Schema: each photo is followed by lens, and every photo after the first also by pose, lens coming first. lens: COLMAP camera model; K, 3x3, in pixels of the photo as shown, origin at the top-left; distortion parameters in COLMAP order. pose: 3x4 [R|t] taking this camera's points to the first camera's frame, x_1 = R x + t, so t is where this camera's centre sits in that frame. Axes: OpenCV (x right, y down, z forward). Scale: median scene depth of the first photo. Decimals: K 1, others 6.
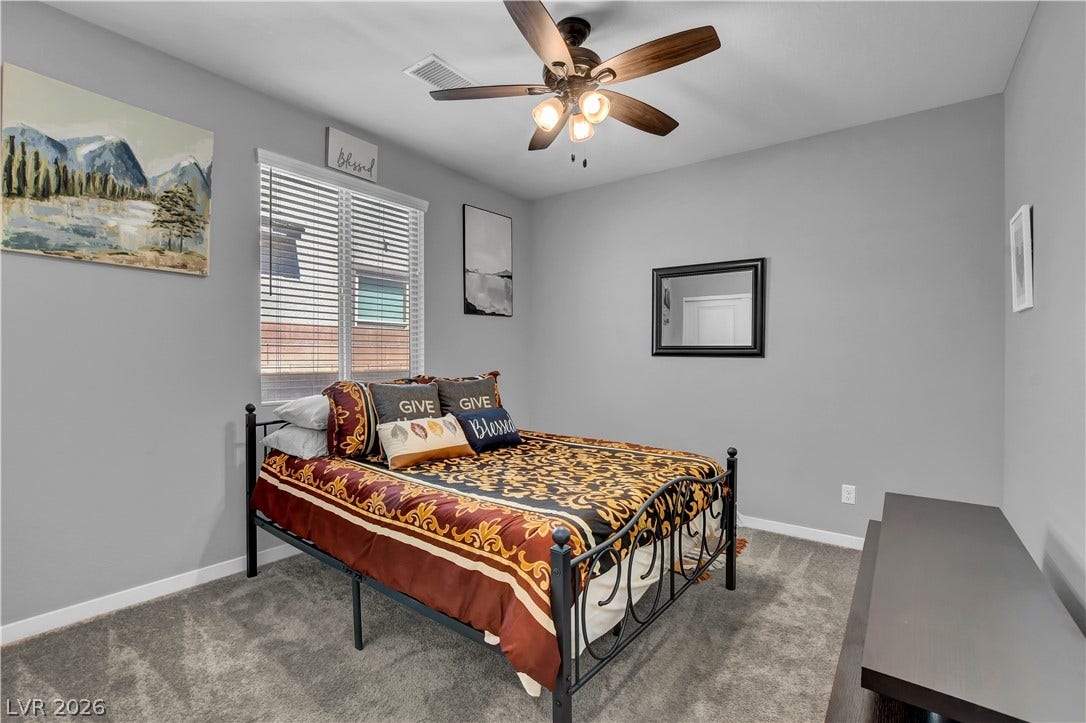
lens RADIAL K [[486.0, 0, 544.6], [0, 486.0, 353.8], [0, 0, 1]] dist [-0.004403, -0.000129]
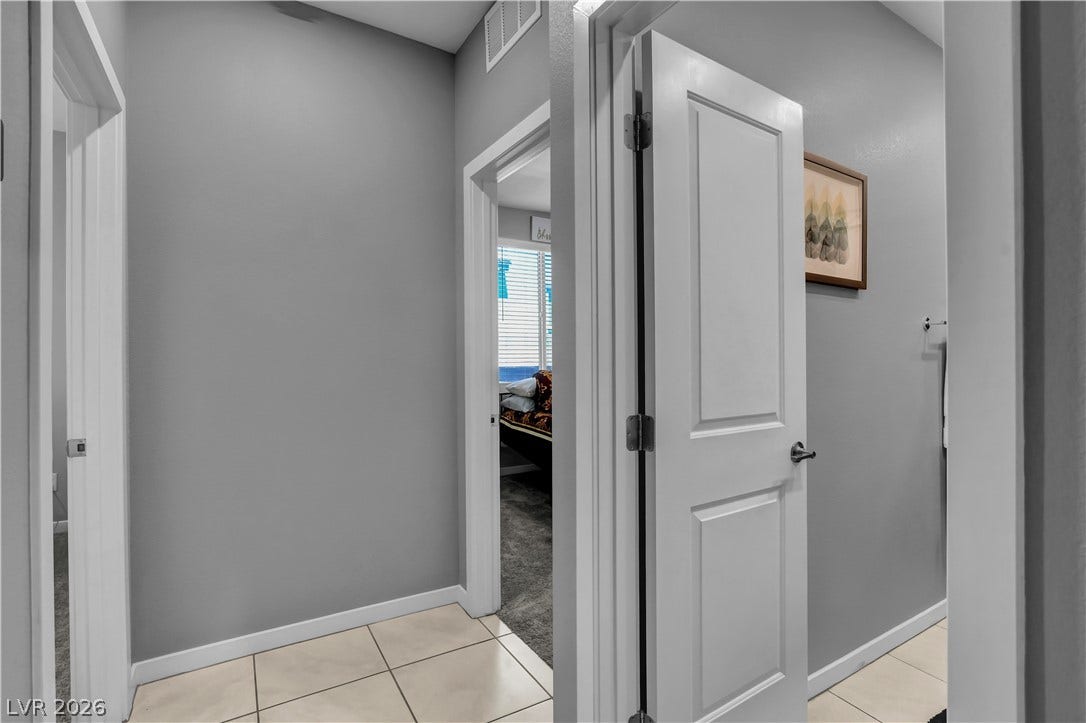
lens RADIAL K [[486.0, 0, 543.1], [0, 486.0, 358.6], [0, 0, 1]] dist [-0.004403, -0.000129]
pose [[0.929805, -0.008540, -0.367953, 0.233166], [0.011688, 0.999912, 0.006328, 0.006362], [0.367866, -0.010184, 0.929823, -0.636647]]
